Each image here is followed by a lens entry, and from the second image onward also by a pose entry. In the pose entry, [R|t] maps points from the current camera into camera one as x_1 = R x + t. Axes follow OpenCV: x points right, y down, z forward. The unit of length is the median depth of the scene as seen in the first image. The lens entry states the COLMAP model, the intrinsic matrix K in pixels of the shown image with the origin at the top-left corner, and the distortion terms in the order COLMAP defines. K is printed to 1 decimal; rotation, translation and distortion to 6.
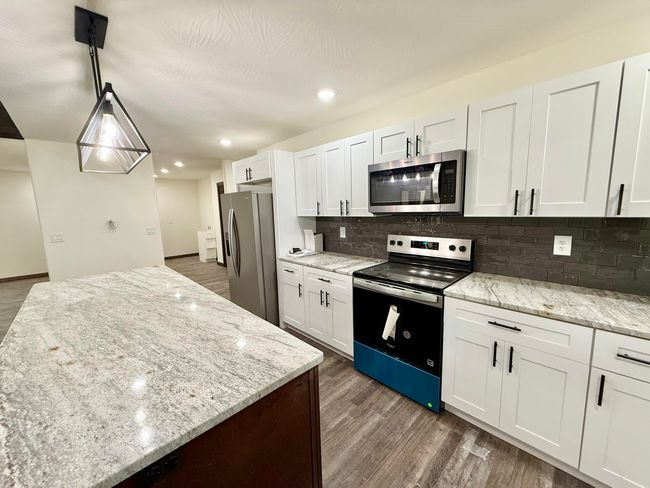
lens RADIAL K [[259.5, 0, 325.0], [0, 259.5, 244.0], [0, 0, 1]] dist [-0.001559, -0.000139]
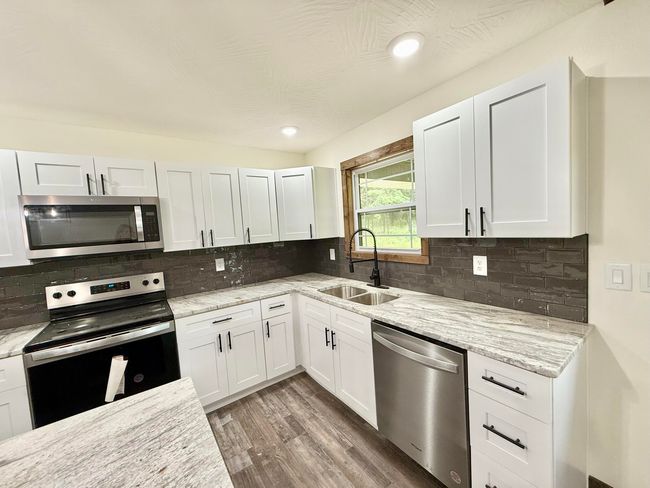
lens RADIAL K [[259.5, 0, 325.0], [0, 259.5, 244.0], [0, 0, 1]] dist [-0.001559, -0.000139]
pose [[0.144376, -0.043238, 0.988578, -0.528146], [0.197066, 0.980289, 0.014095, -0.012884], [-0.969701, 0.192780, 0.150051, 0.101305]]
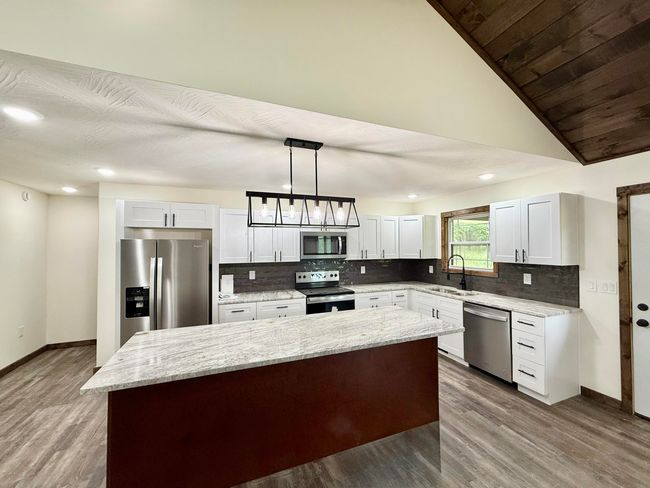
lens RADIAL K [[264.9, 0, 325.0], [0, 264.9, 244.0], [0, 0, 1]] dist [-0.000330, 0.000326]
pose [[0.375764, 0.040710, 0.925821, -1.710326], [0.123364, 0.987946, -0.093512, -0.048644], [-0.918468, 0.149351, 0.366212, 0.281122]]
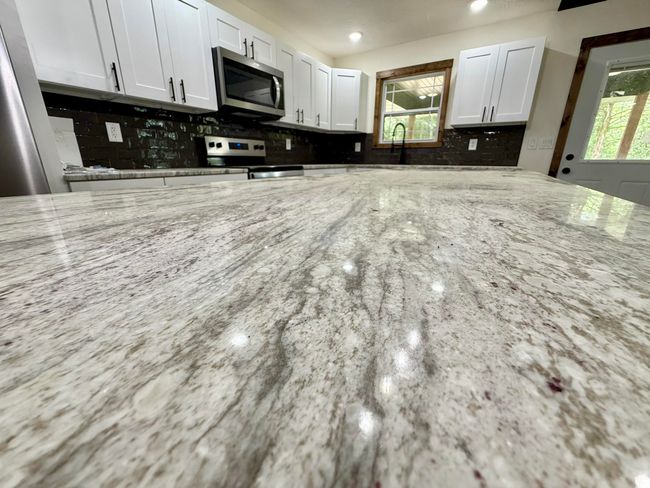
lens RADIAL K [[264.9, 0, 325.0], [0, 264.9, 244.0], [0, 0, 1]] dist [-0.000330, 0.000326]
pose [[-0.233238, -0.267311, 0.934957, -1.172313], [0.137656, 0.942716, 0.303870, 0.137803], [-0.962627, 0.199576, -0.183080, 1.164123]]
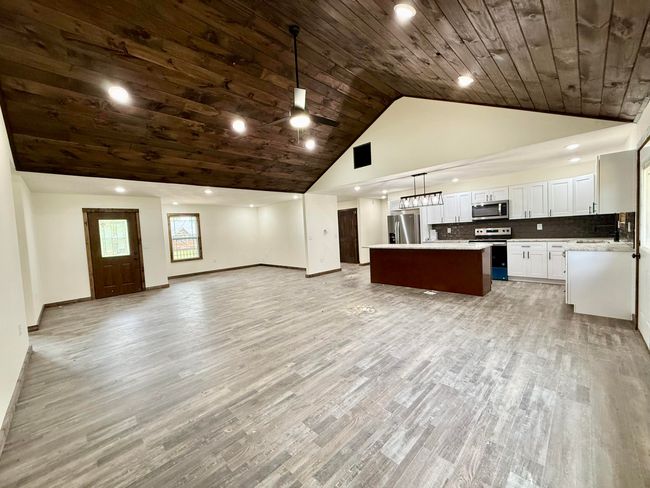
lens RADIAL K [[259.5, 0, 325.0], [0, 259.5, 244.0], [0, 0, 1]] dist [-0.001559, -0.000139]
pose [[0.999530, -0.025051, 0.017651, -1.833802], [0.026513, 0.995752, -0.088179, 0.425154], [-0.015367, 0.088606, 0.995948, -2.170773]]
